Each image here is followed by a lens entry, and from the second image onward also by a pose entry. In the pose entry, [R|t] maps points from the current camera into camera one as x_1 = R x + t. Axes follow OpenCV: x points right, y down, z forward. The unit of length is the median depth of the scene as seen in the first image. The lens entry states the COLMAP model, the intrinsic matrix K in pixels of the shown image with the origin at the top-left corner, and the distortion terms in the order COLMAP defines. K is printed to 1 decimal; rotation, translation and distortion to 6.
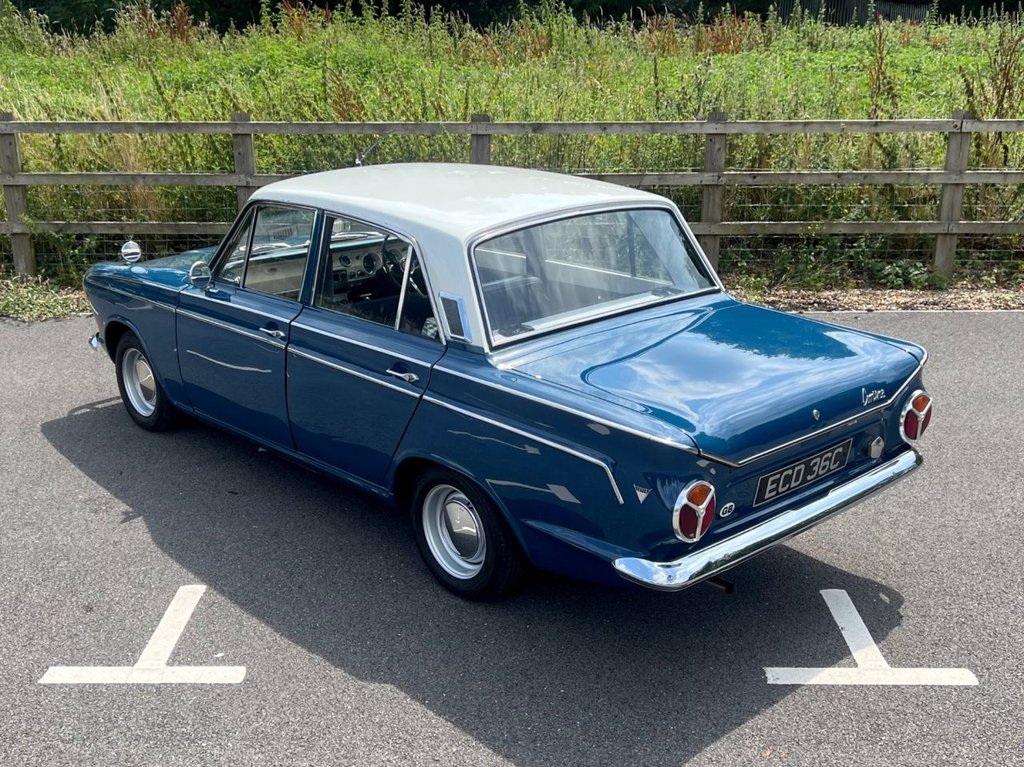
lens RADIAL K [[1189.2, 0, 498.1], [0, 1189.2, 401.8], [0, 0, 1]] dist [0.108372, -0.277735]
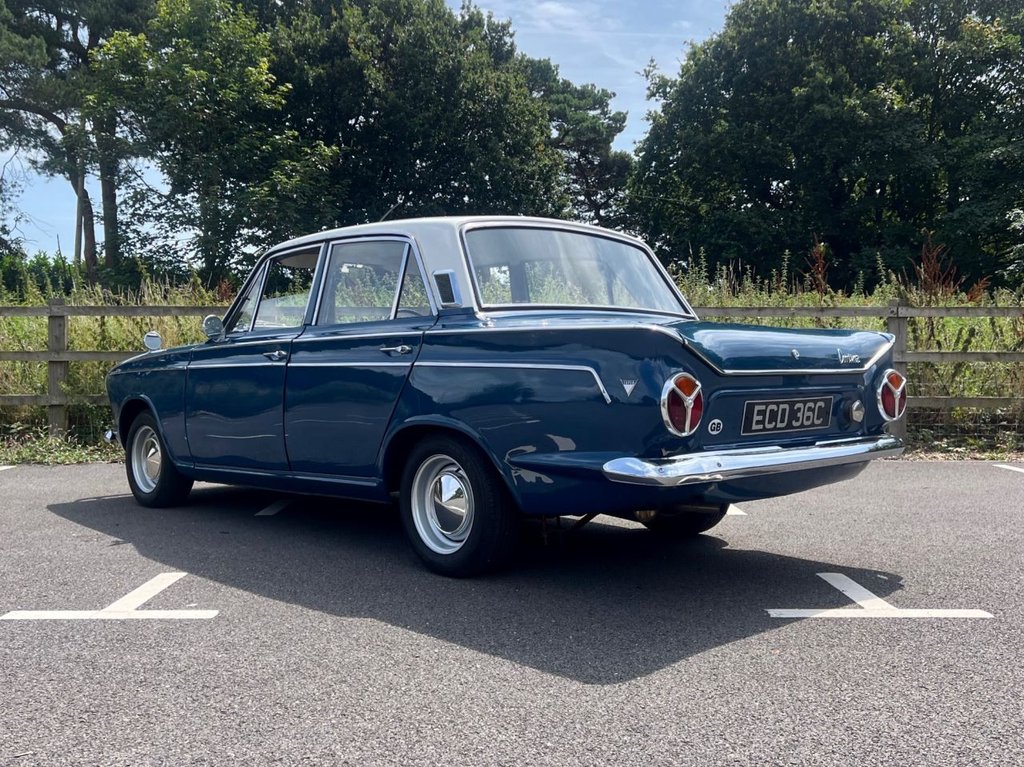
lens RADIAL K [[1053.8, 0, 497.6], [0, 1053.8, 341.1], [0, 0, 1]] dist [0.068191, -0.105424]
pose [[0.999987, 0.003735, 0.003376, 0.006053], [-0.002385, 0.941928, -0.335806, 0.297673], [-0.004434, 0.335793, 0.941925, 0.135225]]
